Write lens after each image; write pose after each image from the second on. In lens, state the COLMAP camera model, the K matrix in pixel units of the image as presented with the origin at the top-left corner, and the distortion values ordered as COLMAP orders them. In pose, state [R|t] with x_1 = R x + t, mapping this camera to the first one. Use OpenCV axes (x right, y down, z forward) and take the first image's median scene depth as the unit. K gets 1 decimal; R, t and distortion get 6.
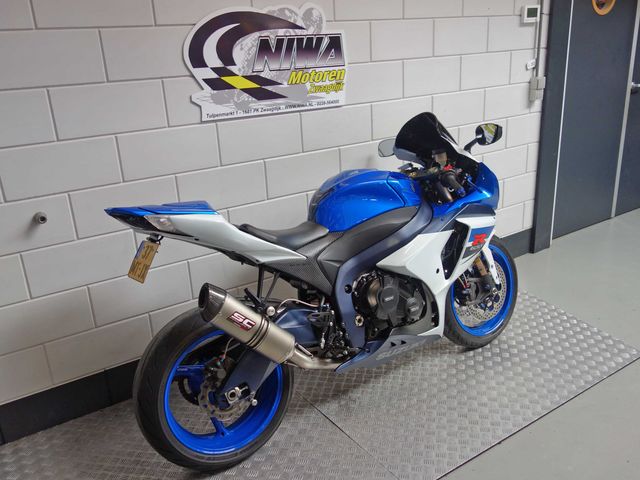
lens RADIAL K [[567.8, 0, 320.1], [0, 567.8, 242.0], [0, 0, 1]] dist [-0.005179, -0.000277]
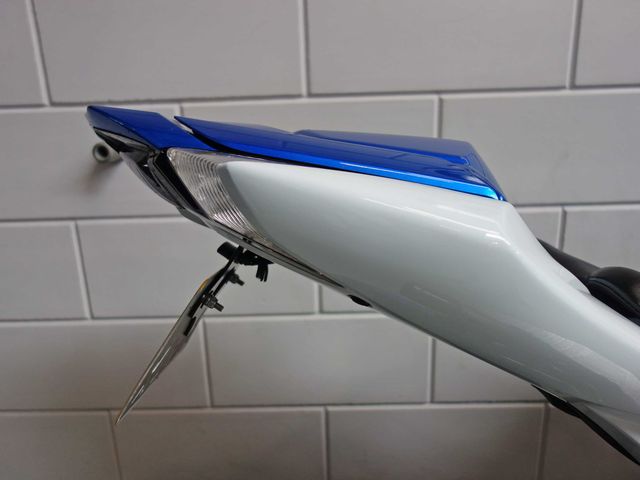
lens RADIAL K [[567.8, 0, 320.1], [0, 567.8, 242.0], [0, 0, 1]] dist [-0.005179, -0.000277]
pose [[0.821382, 0.196437, -0.535485, -0.089130], [-0.196176, 0.978842, 0.058163, -0.024969], [0.535581, 0.057275, 0.842539, 0.588519]]
